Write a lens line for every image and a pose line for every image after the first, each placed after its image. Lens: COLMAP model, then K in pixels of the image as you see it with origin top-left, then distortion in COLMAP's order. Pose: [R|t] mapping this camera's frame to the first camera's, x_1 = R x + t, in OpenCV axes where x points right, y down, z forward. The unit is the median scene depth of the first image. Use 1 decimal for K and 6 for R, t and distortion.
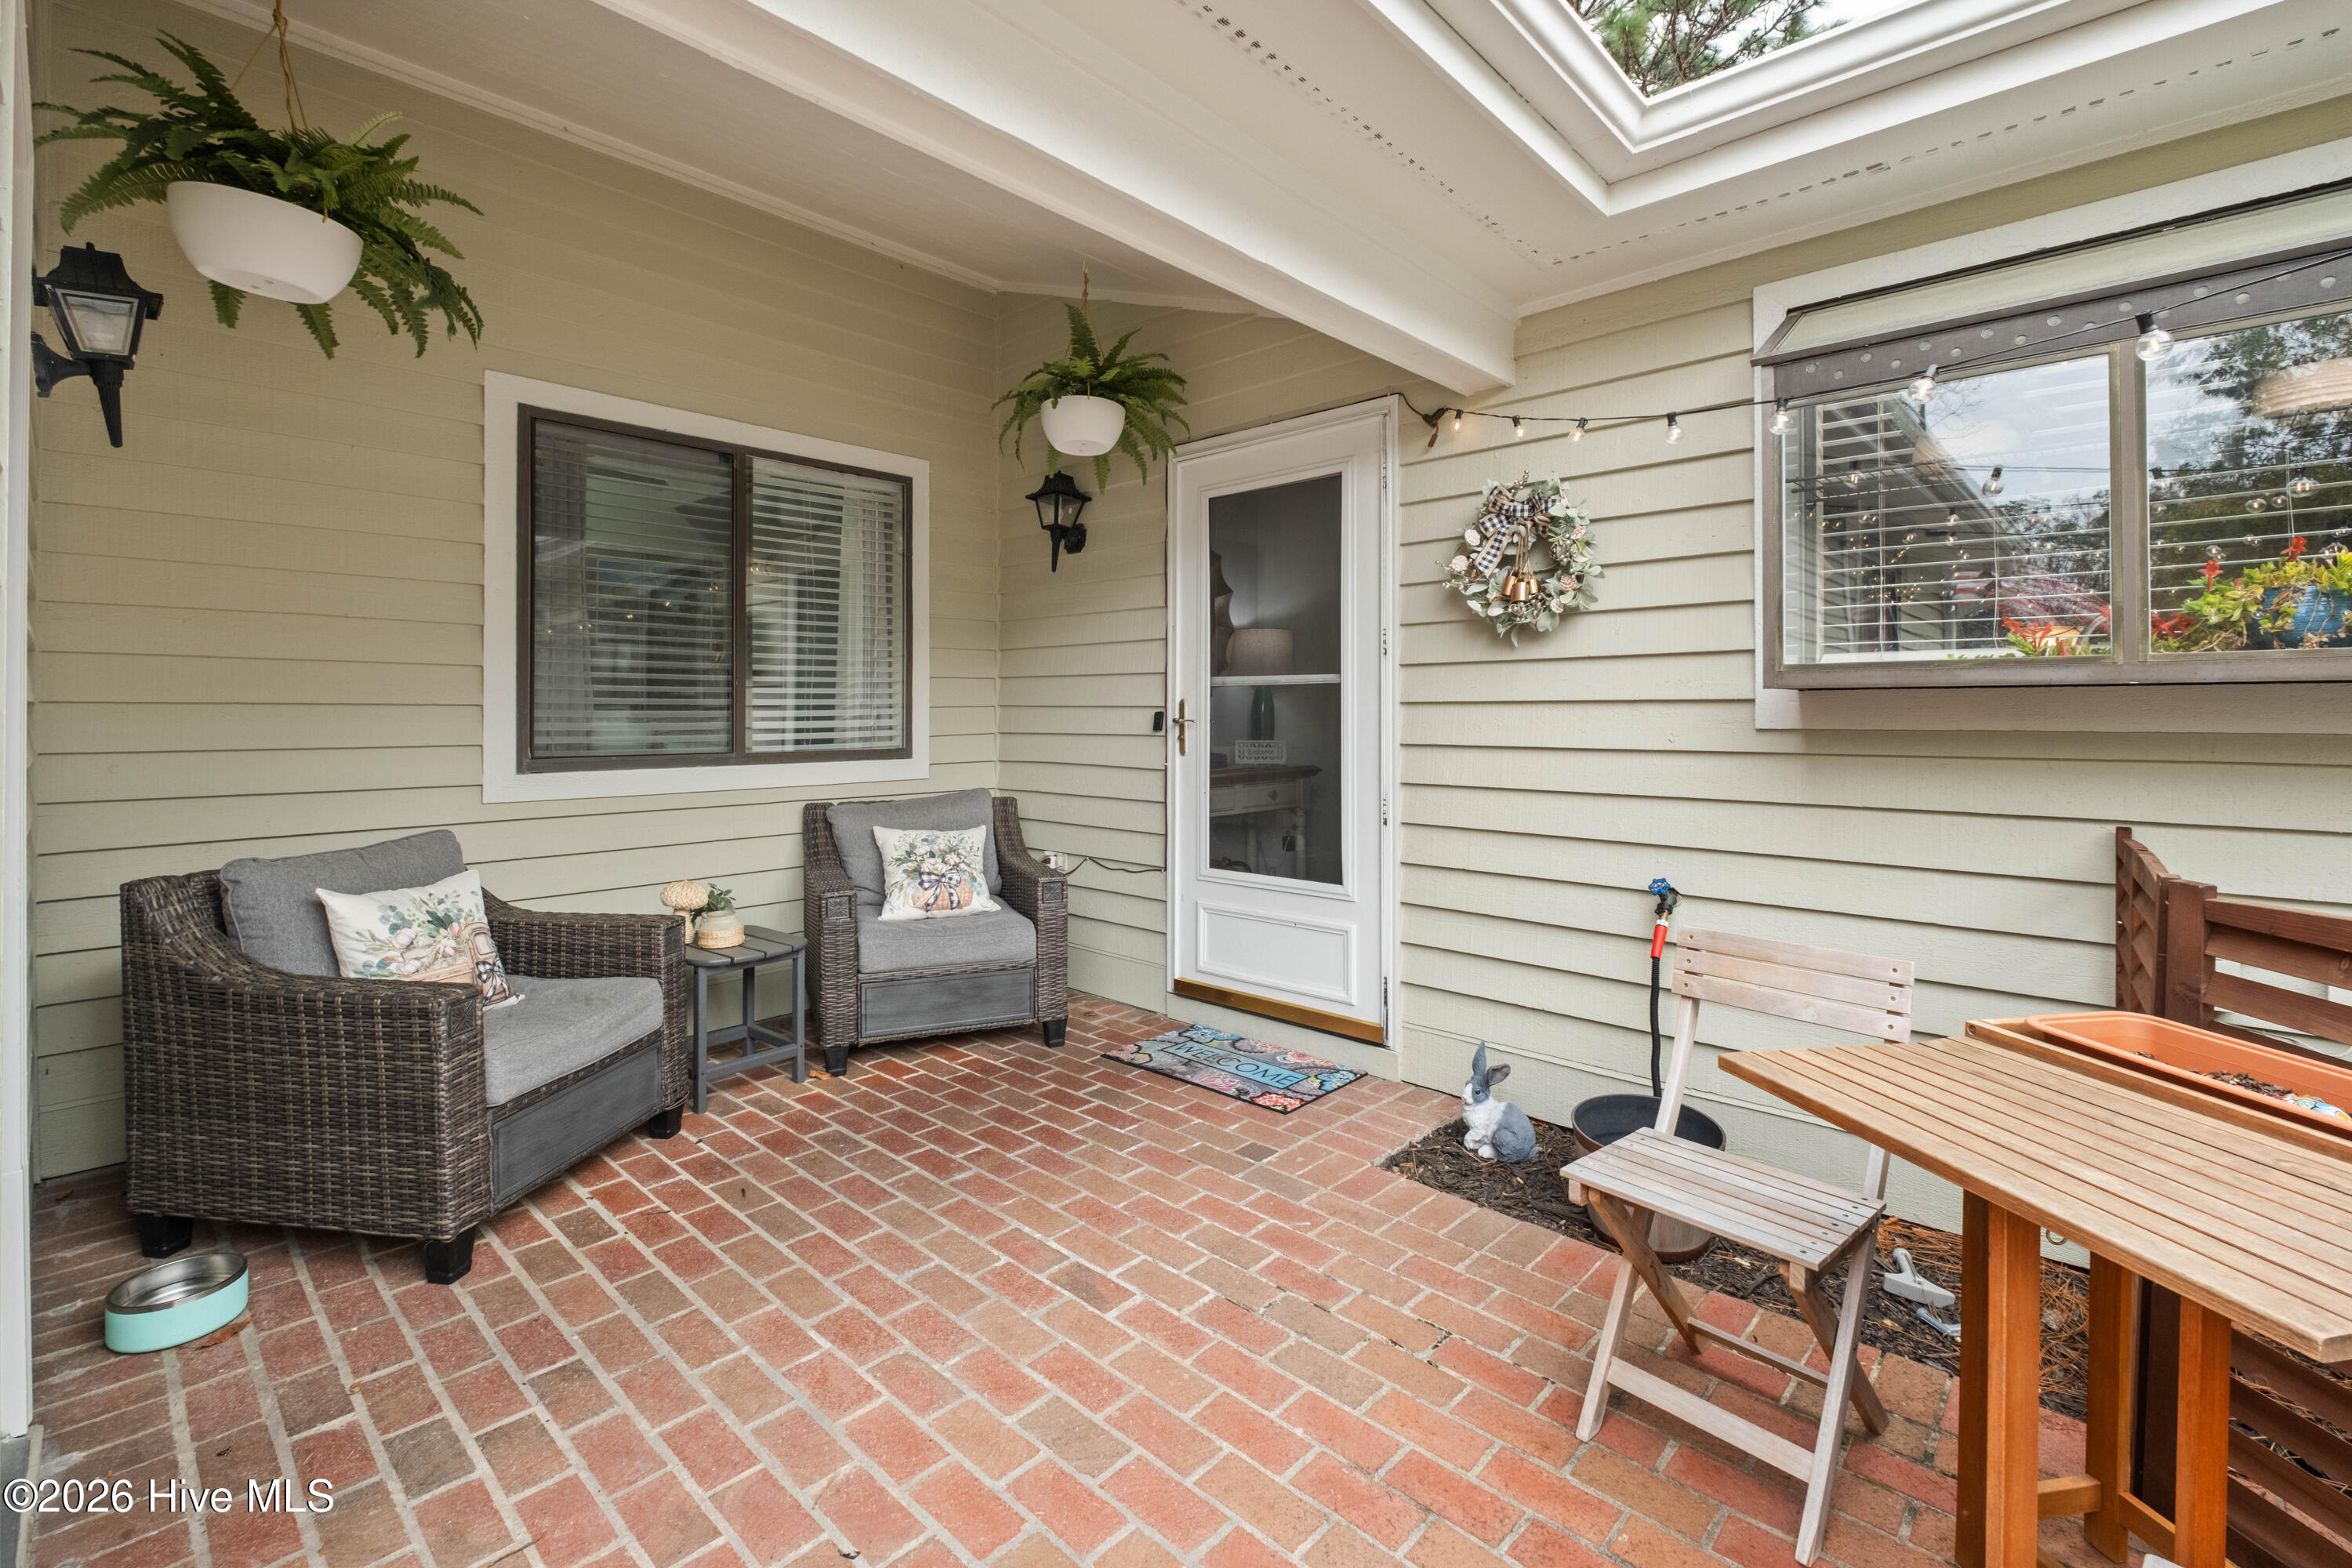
lens RADIAL K [[1043.2, 0, 1224.7], [0, 1043.2, 698.1], [0, 0, 1]] dist [0.012887, -0.007446]
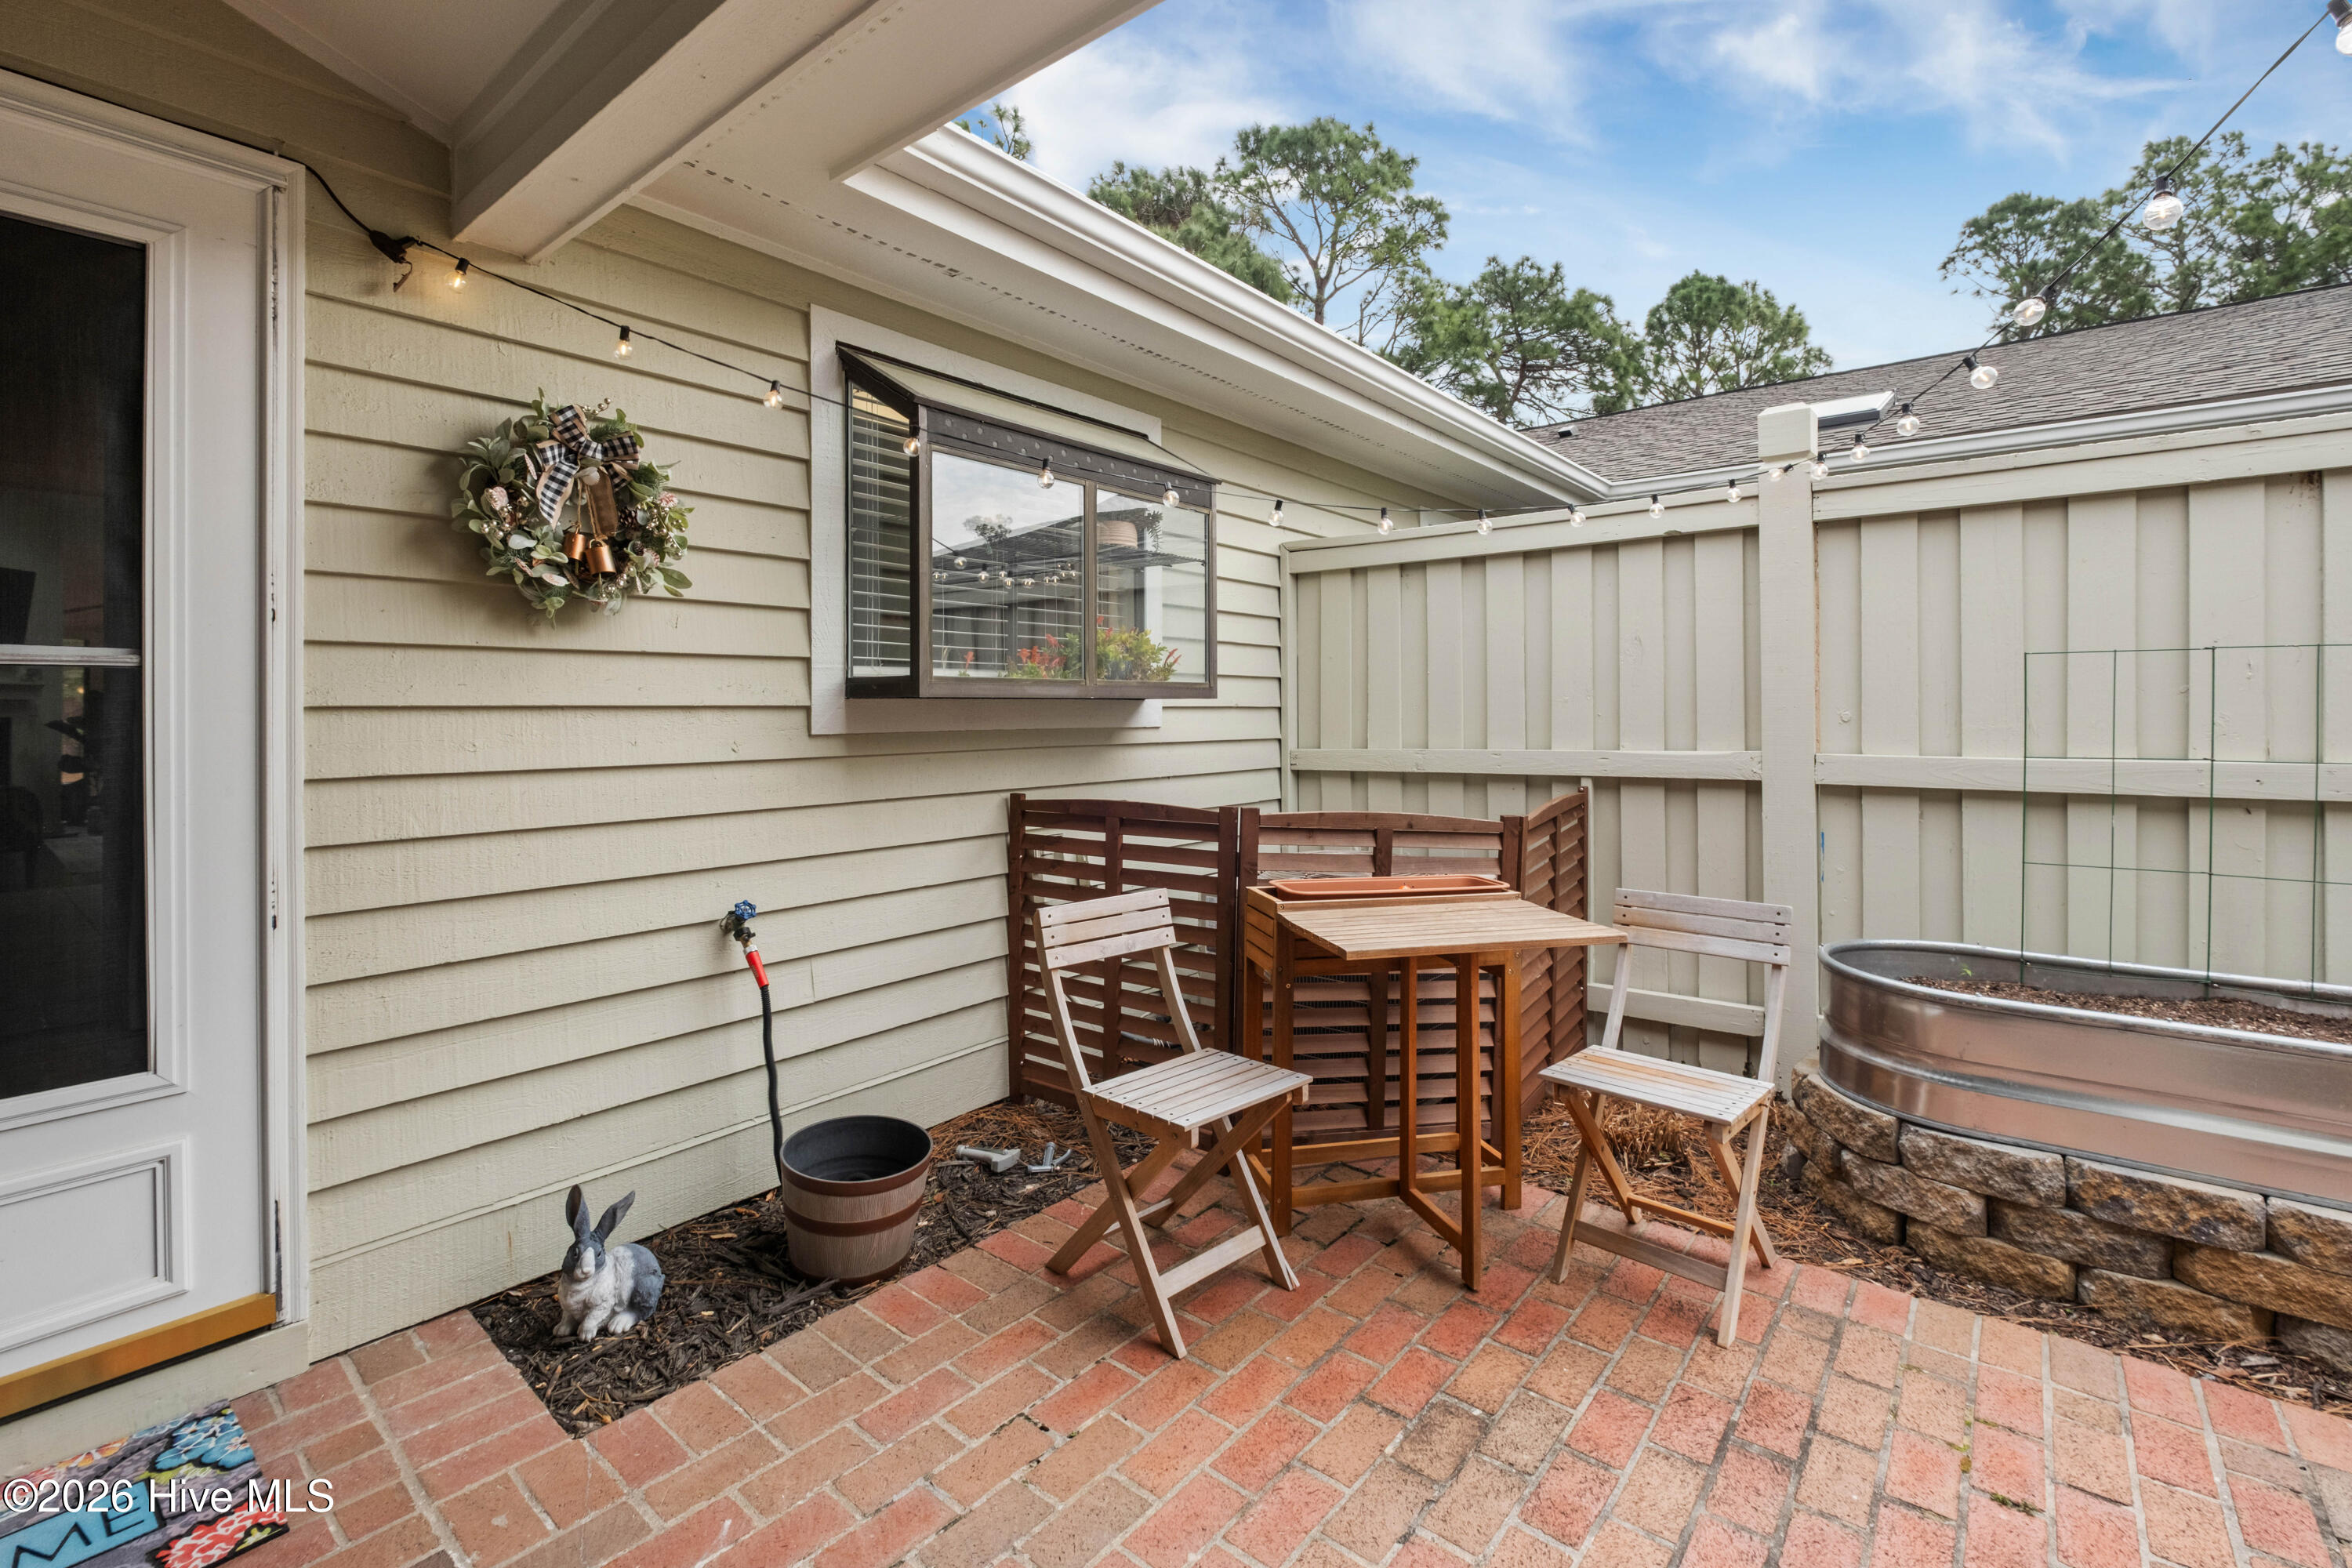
lens RADIAL K [[1043.2, 0, 1130.8], [0, 1043.2, 704.8], [0, 0, 1]] dist [0.012887, -0.007446]
pose [[-0.021062, 0.006374, 0.999758, -0.434013], [-0.010663, 0.999921, -0.006600, 0.002540], [-0.999721, -0.010799, -0.020993, 0.586964]]
